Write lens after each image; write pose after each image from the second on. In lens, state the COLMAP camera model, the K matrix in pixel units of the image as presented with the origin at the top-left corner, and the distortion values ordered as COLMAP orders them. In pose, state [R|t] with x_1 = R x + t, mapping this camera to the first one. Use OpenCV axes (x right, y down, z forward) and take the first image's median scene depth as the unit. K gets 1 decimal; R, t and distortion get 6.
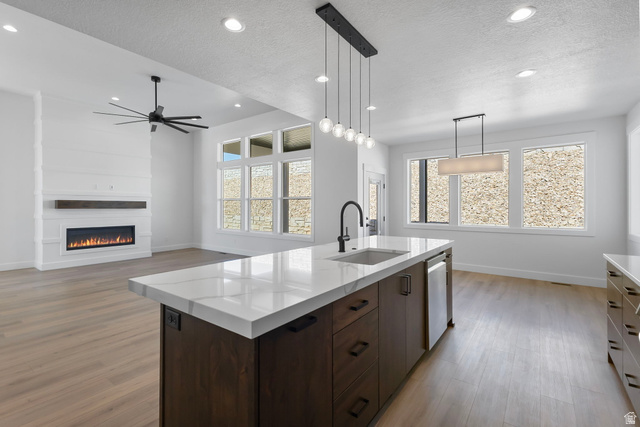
lens RADIAL K [[299.0, 0, 320.0], [0, 299.0, 206.9], [0, 0, 1]] dist [0.032422, 0.000129]
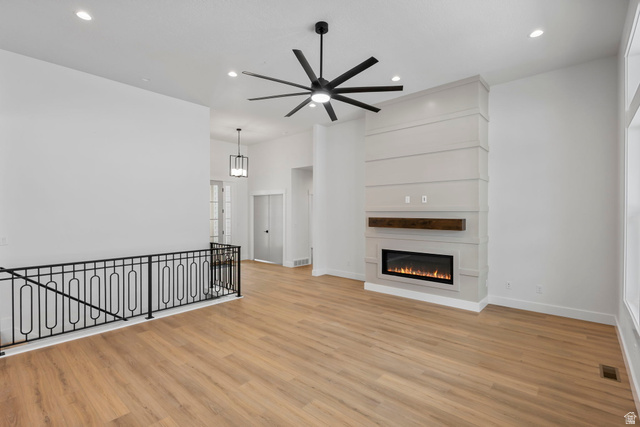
lens RADIAL K [[294.9, 0, 320.0], [0, 294.9, 213.5], [0, 0, 1]] dist [-0.020392, 0.000323]
pose [[-0.084558, -0.000340, -0.996418, 0.041598], [-0.005841, 0.999983, 0.000155, -0.031309], [0.996401, 0.005833, -0.084559, 0.852608]]
